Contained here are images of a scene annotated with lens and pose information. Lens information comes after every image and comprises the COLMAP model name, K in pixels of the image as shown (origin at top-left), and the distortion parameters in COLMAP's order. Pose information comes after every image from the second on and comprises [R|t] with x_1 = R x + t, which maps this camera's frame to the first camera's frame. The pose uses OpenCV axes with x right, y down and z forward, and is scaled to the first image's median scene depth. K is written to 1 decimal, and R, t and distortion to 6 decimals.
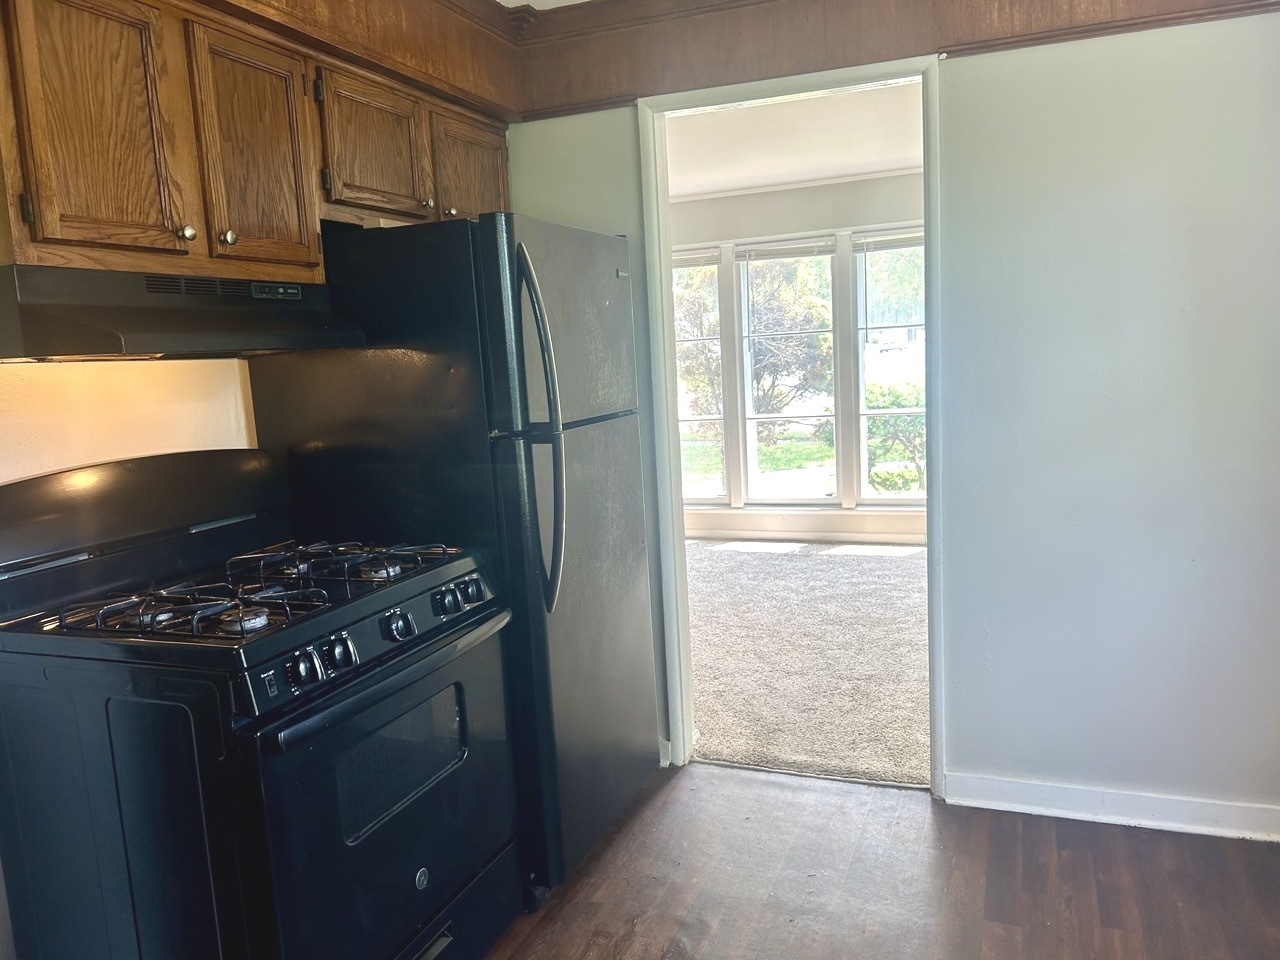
lens RADIAL K [[965.8, 0, 627.4], [0, 965.8, 491.6], [0, 0, 1]] dist [0.060979, -0.070070]
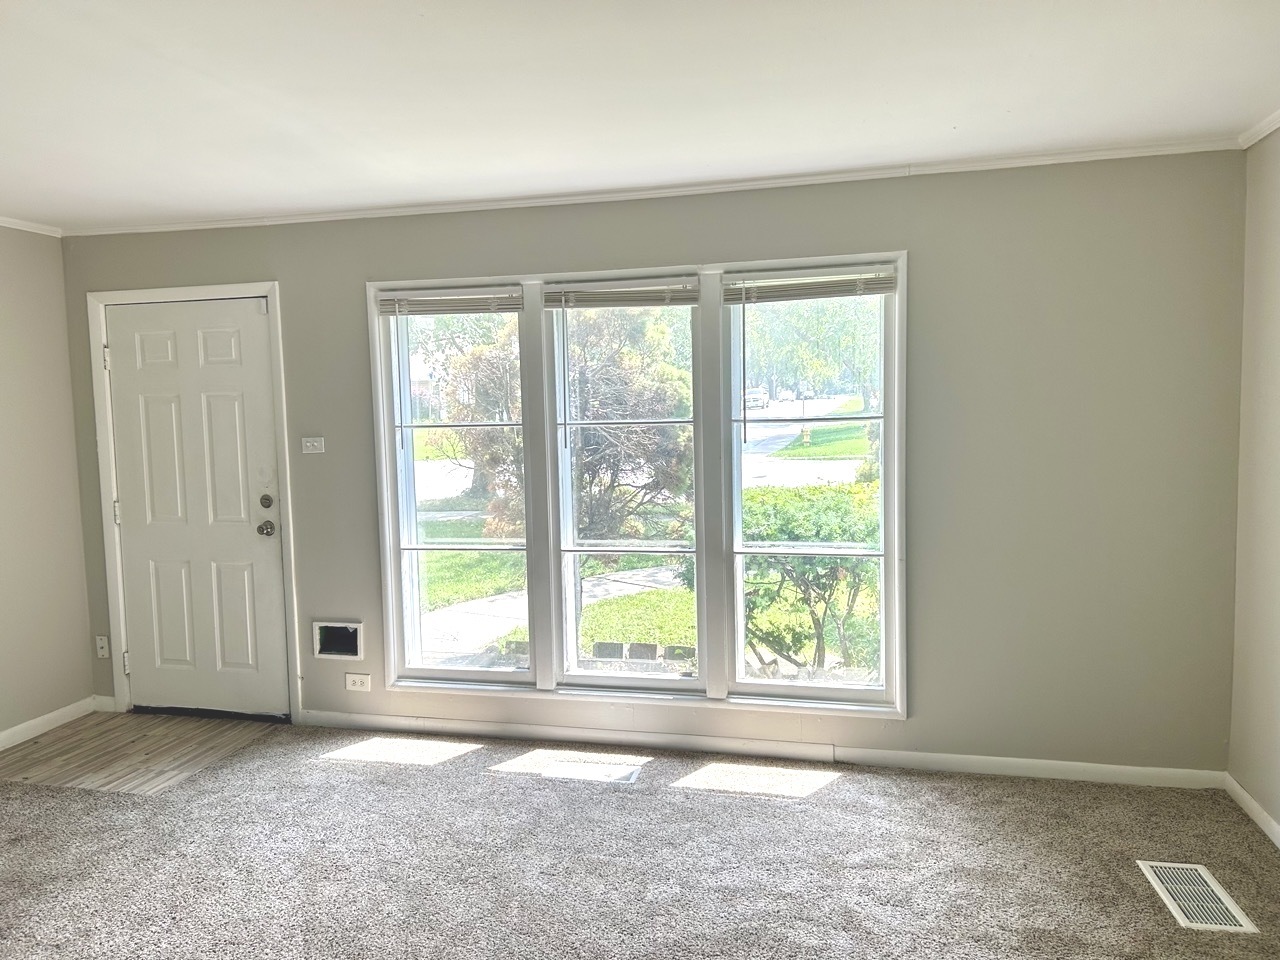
lens RADIAL K [[965.8, 0, 641.7], [0, 965.8, 483.0], [0, 0, 1]] dist [0.060979, -0.070070]
pose [[0.988577, 0.019506, 0.149451, 0.078089], [-0.010843, 0.998225, -0.058559, -0.082225], [-0.150328, 0.056270, 0.987033, 0.353487]]
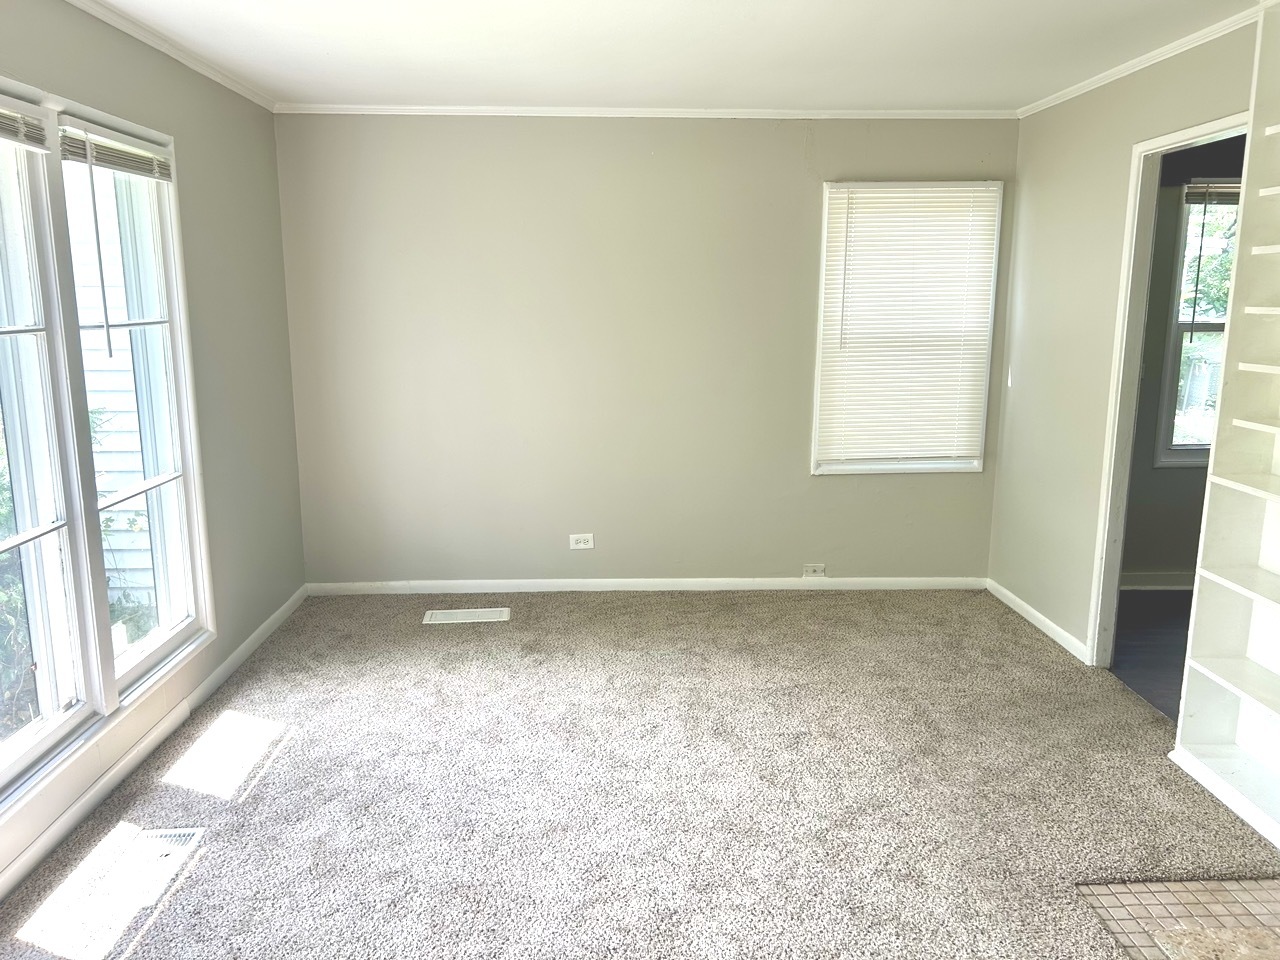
lens RADIAL K [[965.8, 0, 633.3], [0, 965.8, 476.8], [0, 0, 1]] dist [0.060979, -0.070070]
pose [[-0.413469, -0.114267, 0.903320, -0.267677], [0.141796, 0.971909, 0.187847, -0.137377], [-0.899409, 0.205756, -0.385652, 0.880973]]
